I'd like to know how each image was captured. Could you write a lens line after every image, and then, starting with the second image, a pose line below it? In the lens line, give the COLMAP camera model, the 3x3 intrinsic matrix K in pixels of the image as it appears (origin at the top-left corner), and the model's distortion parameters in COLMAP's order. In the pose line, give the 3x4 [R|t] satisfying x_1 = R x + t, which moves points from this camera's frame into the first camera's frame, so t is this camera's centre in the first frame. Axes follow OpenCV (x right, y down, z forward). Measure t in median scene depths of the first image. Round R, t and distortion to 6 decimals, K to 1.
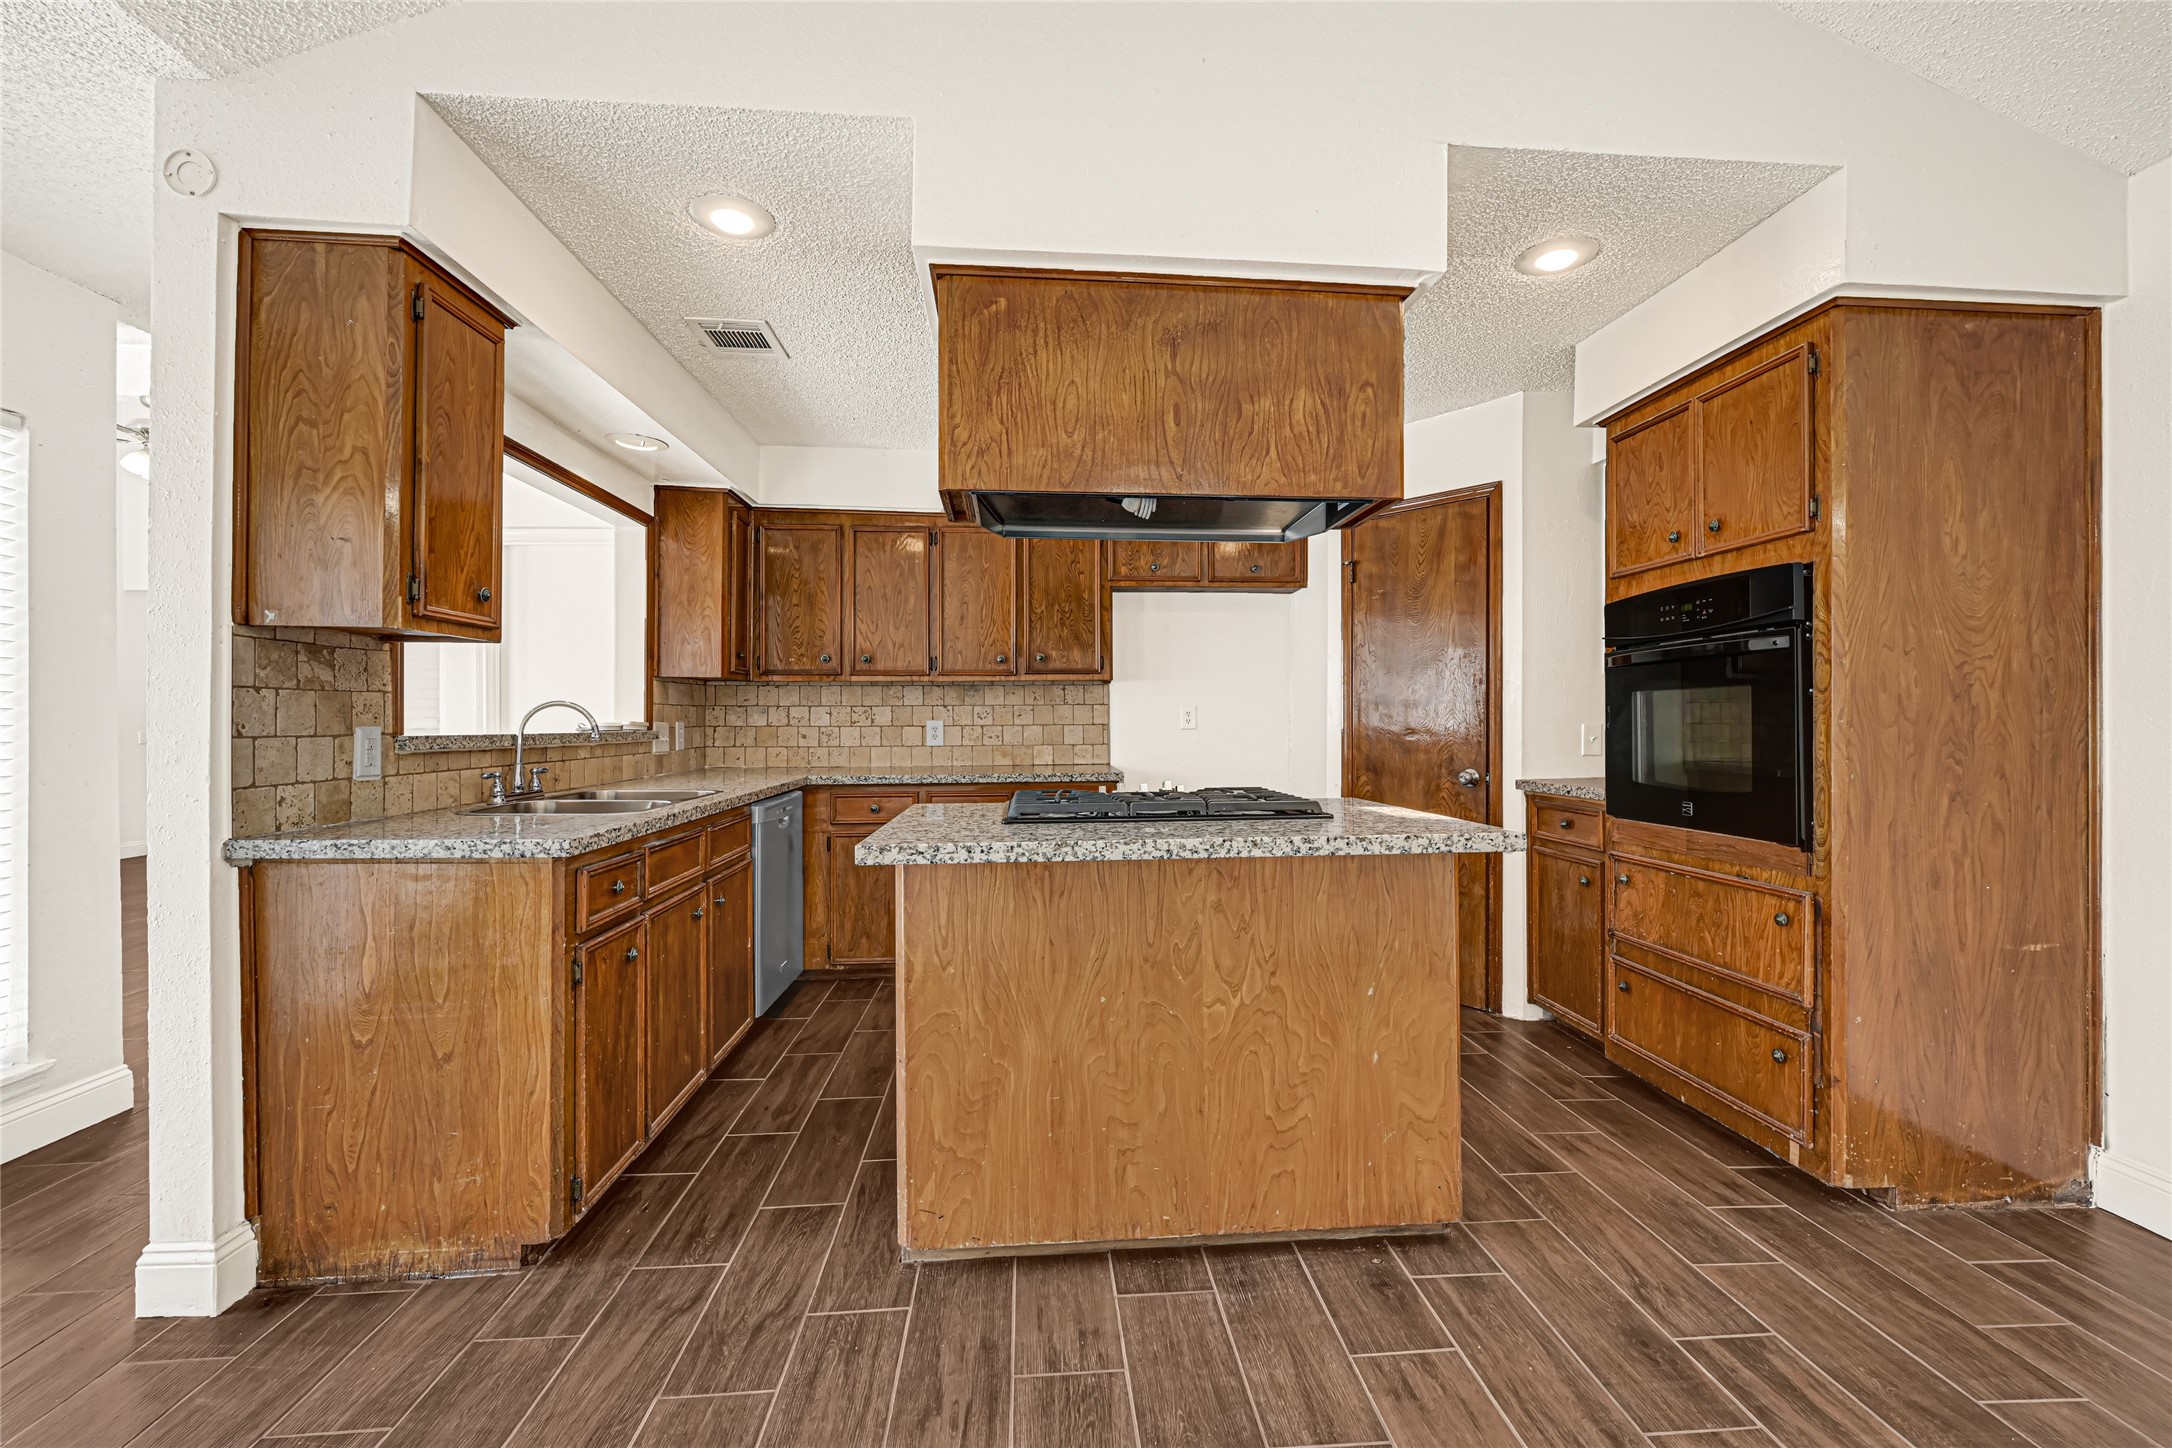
lens RADIAL K [[879.4, 0, 1080.8], [0, 879.4, 717.8], [0, 0, 1]] dist [0.000240, 0.000808]
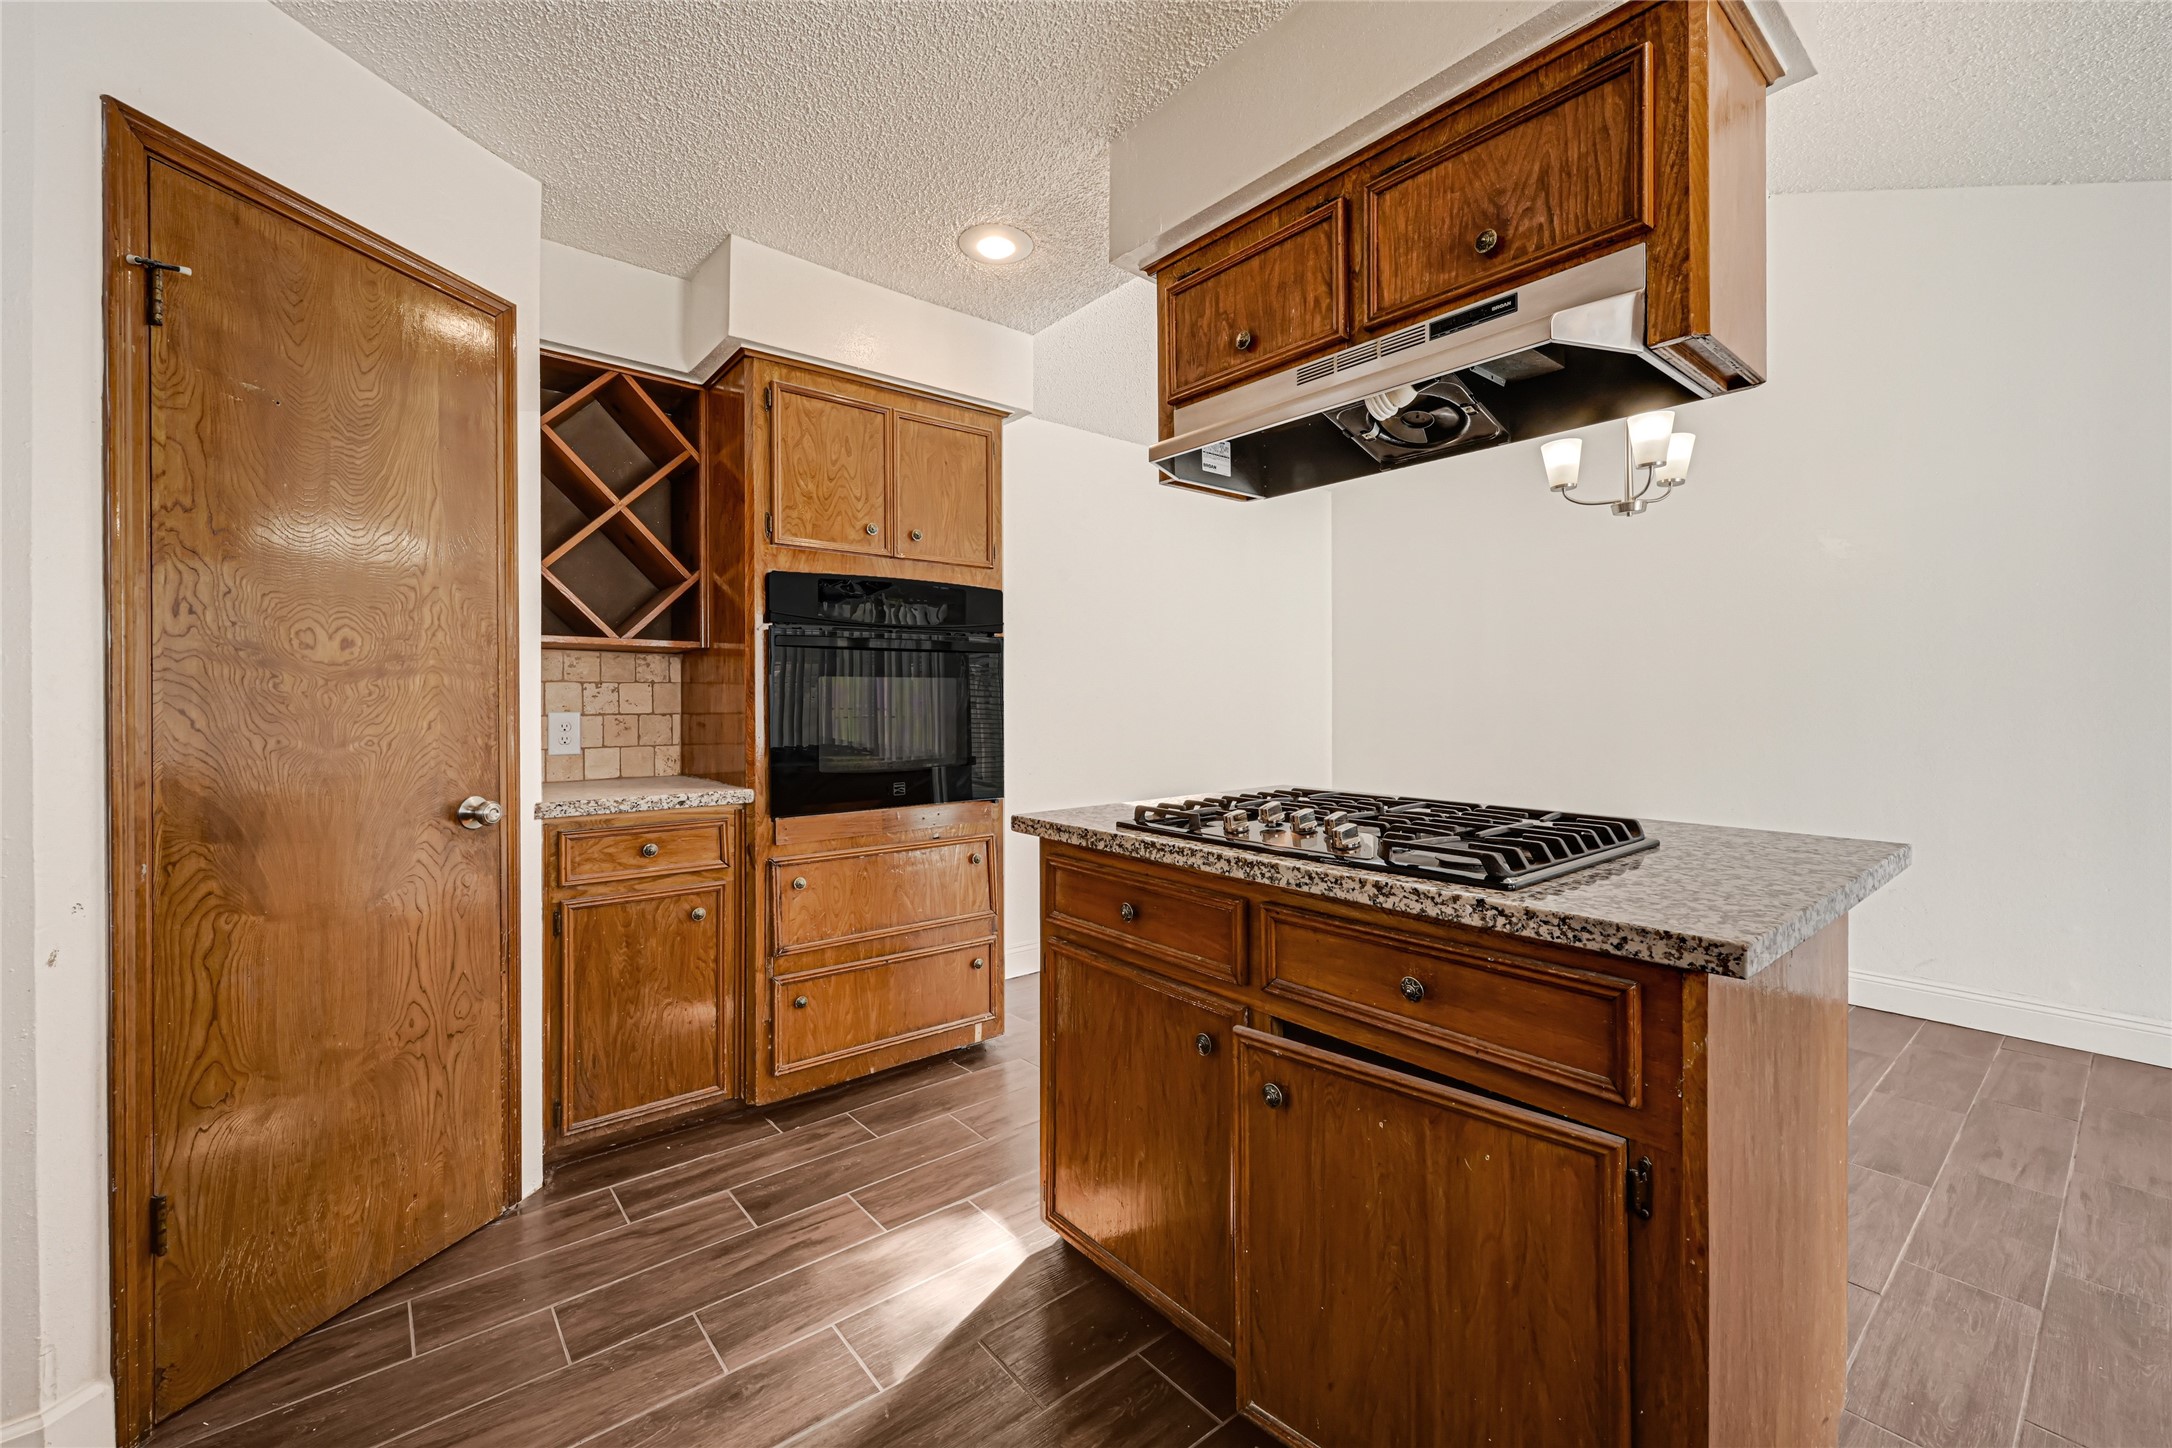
lens RADIAL K [[879.4, 0, 1095.8], [0, 879.4, 705.7], [0, 0, 1]] dist [0.000240, 0.000808]
pose [[-0.588767, 0.005468, 0.808284, -0.404439], [0.003365, 0.999985, -0.004313, 0.009539], [-0.808296, 0.000181, -0.588777, 1.799051]]
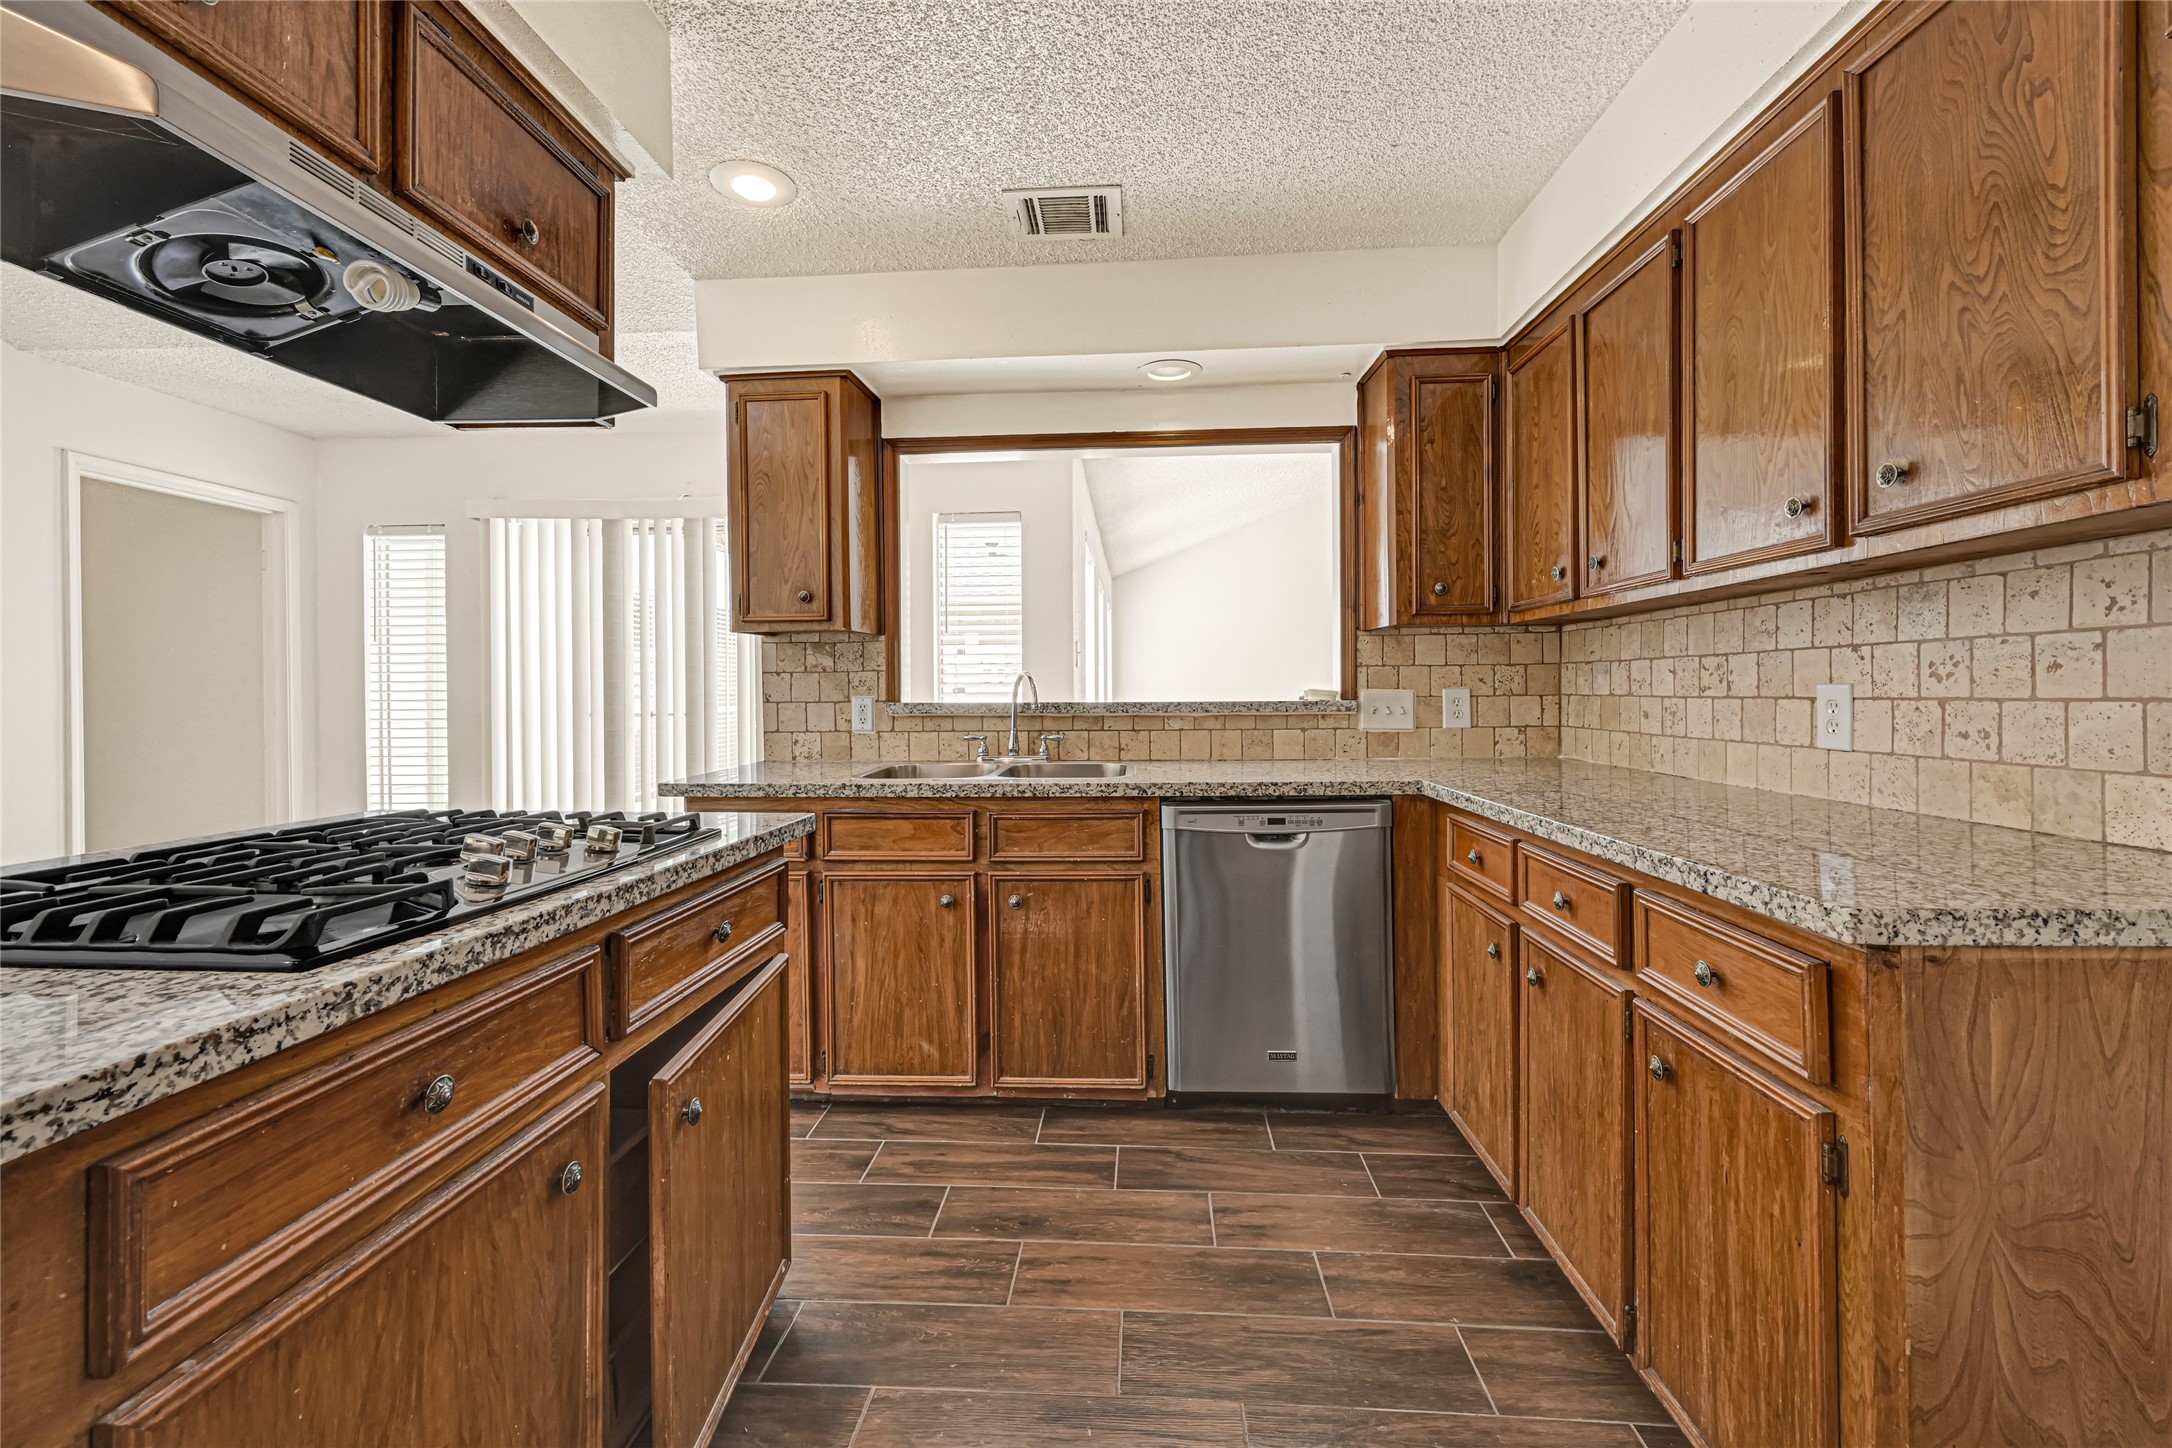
lens RADIAL K [[879.4, 0, 1087.7], [0, 879.4, 697.0], [0, 0, 1]] dist [0.000240, 0.000808]
pose [[-0.117350, 0.007680, -0.993061, 0.607764], [0.009618, 0.999932, 0.006597, 0.006418], [0.993044, -0.008778, -0.117416, 1.659167]]
